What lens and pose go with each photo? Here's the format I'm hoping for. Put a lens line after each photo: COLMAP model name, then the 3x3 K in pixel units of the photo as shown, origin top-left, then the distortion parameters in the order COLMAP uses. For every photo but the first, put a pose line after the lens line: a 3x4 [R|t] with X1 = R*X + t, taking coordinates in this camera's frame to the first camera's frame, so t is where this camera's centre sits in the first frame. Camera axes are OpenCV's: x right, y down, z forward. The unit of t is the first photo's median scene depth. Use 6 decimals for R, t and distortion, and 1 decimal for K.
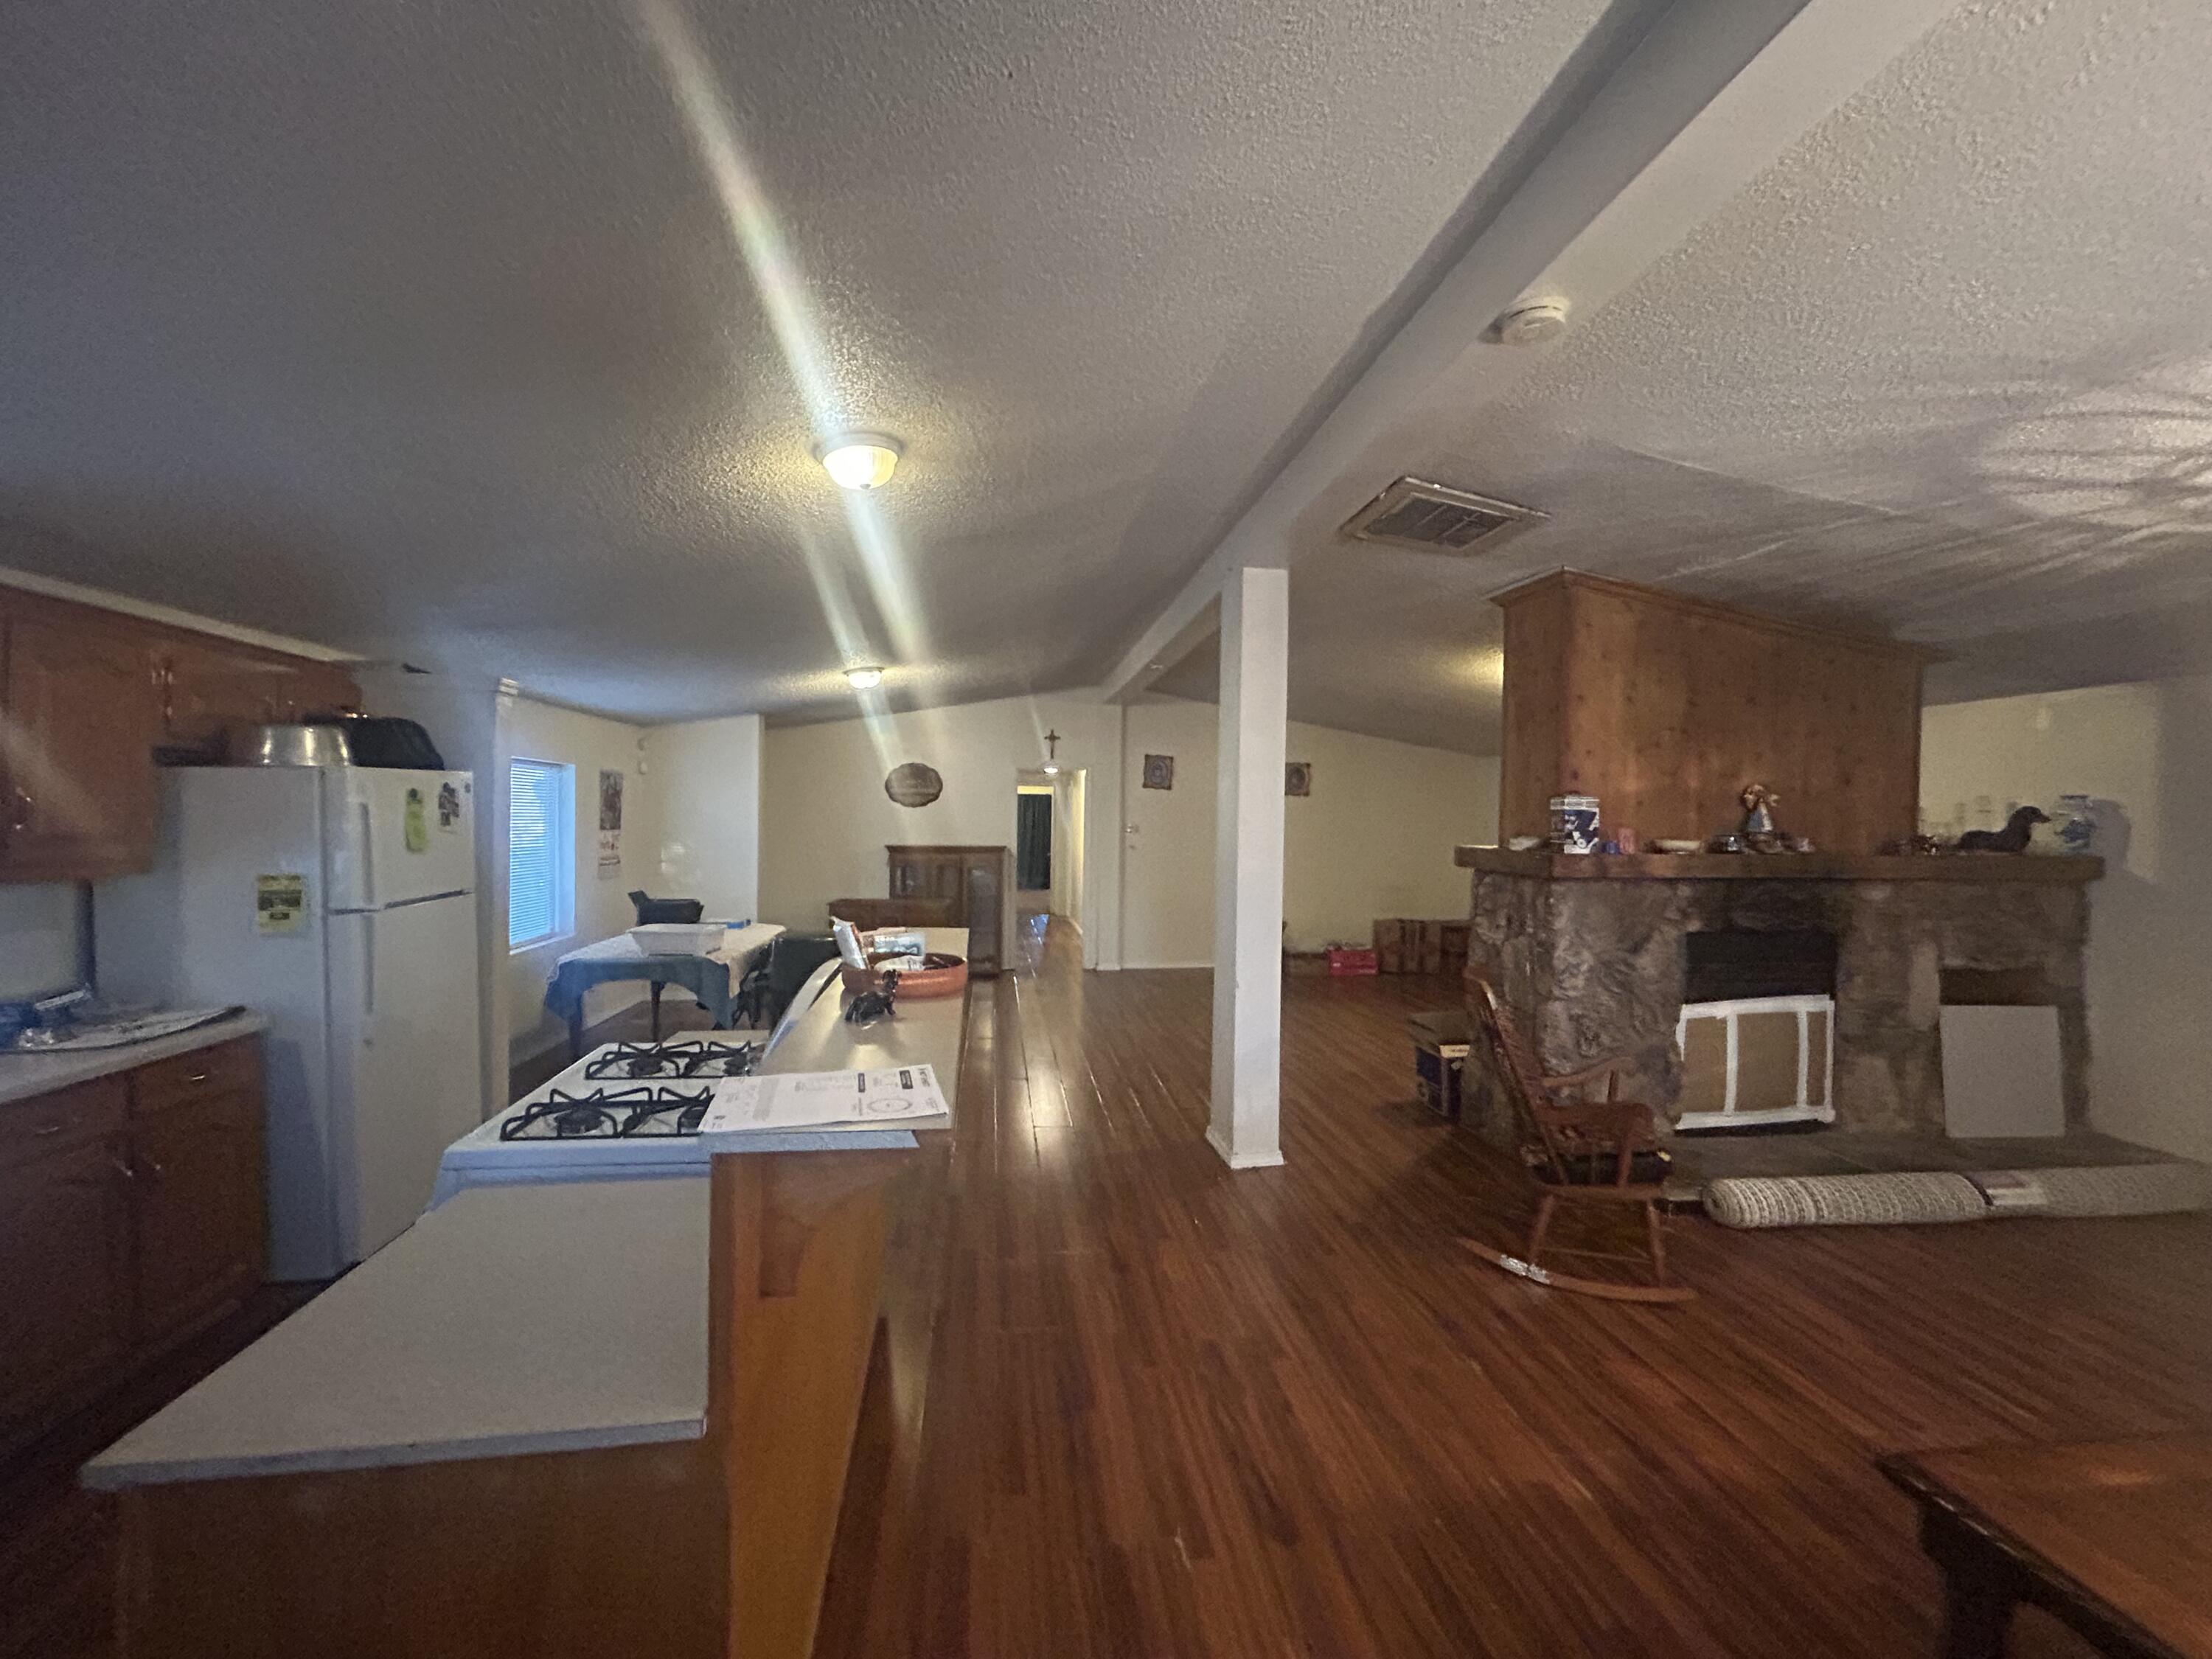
lens RADIAL K [[905.5, 0, 1105.3], [0, 905.5, 833.8], [0, 0, 1]] dist [-0.001771, 0.000756]
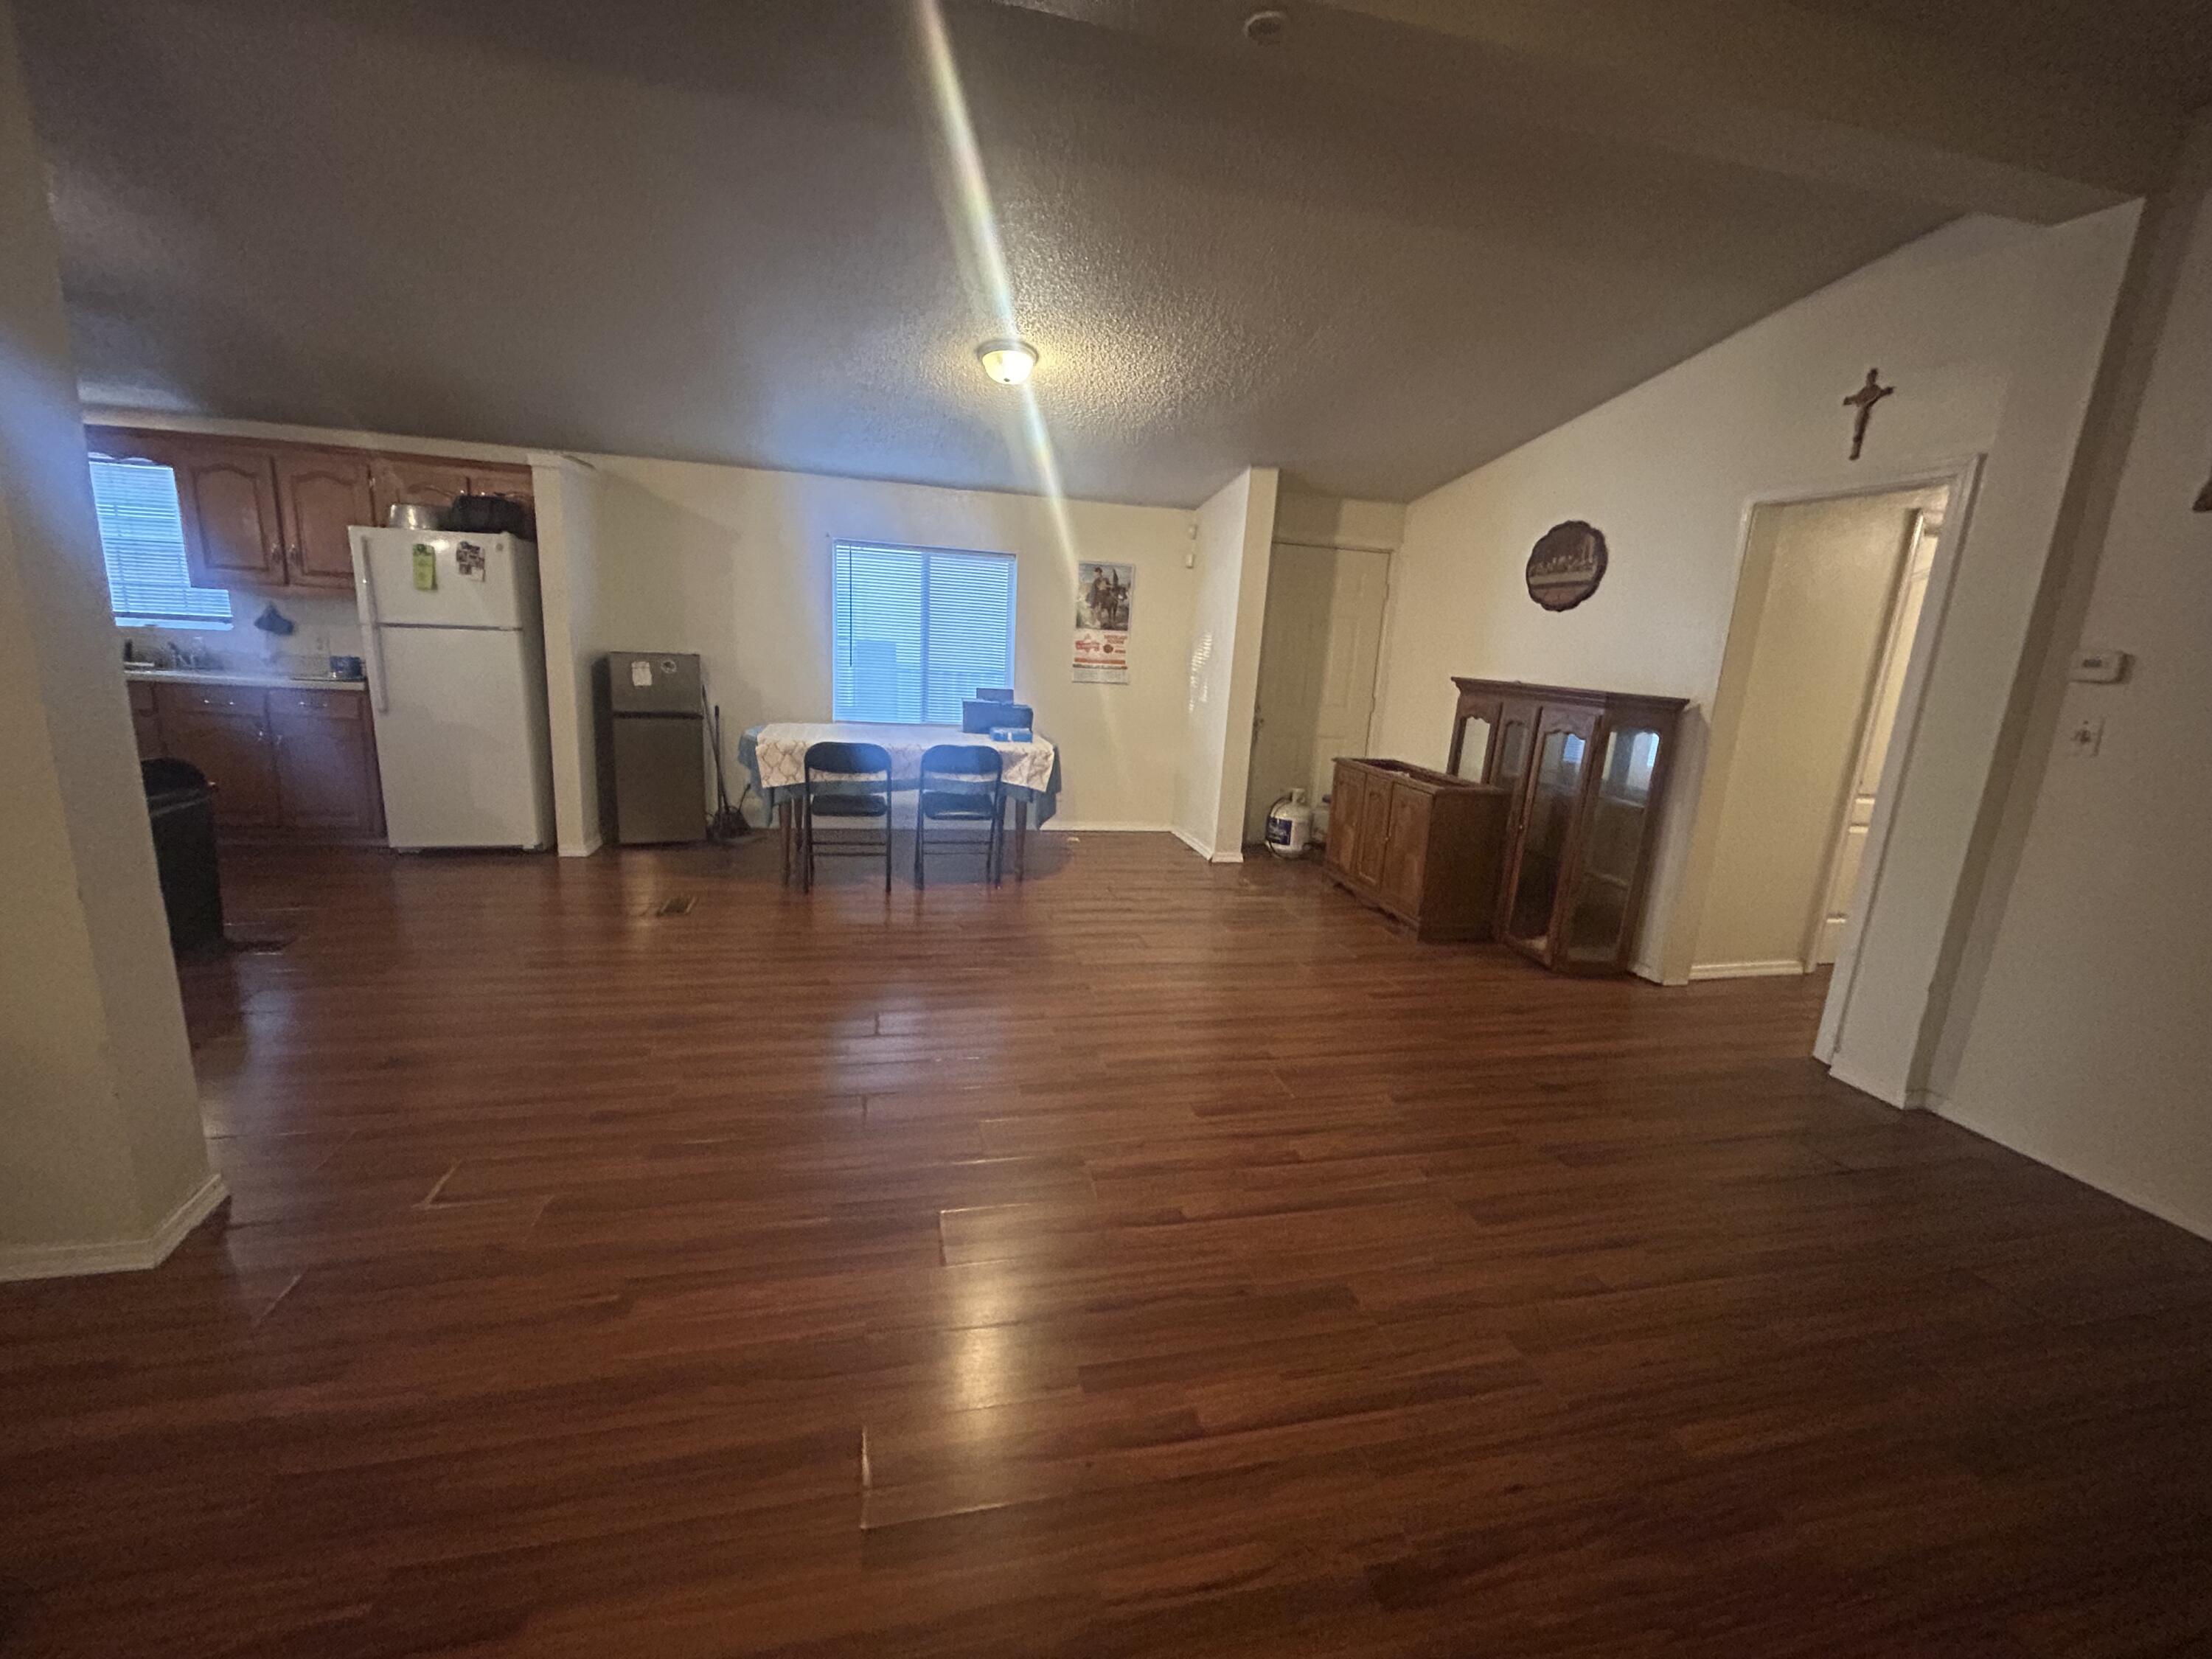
lens RADIAL K [[905.5, 0, 1105.7], [0, 905.5, 837.0], [0, 0, 1]] dist [-0.001771, 0.000756]
pose [[0.103343, 0.208580, -0.972530, 0.382478], [-0.074070, 0.976664, 0.201596, 0.015354], [0.991884, 0.051202, 0.116381, 0.908514]]
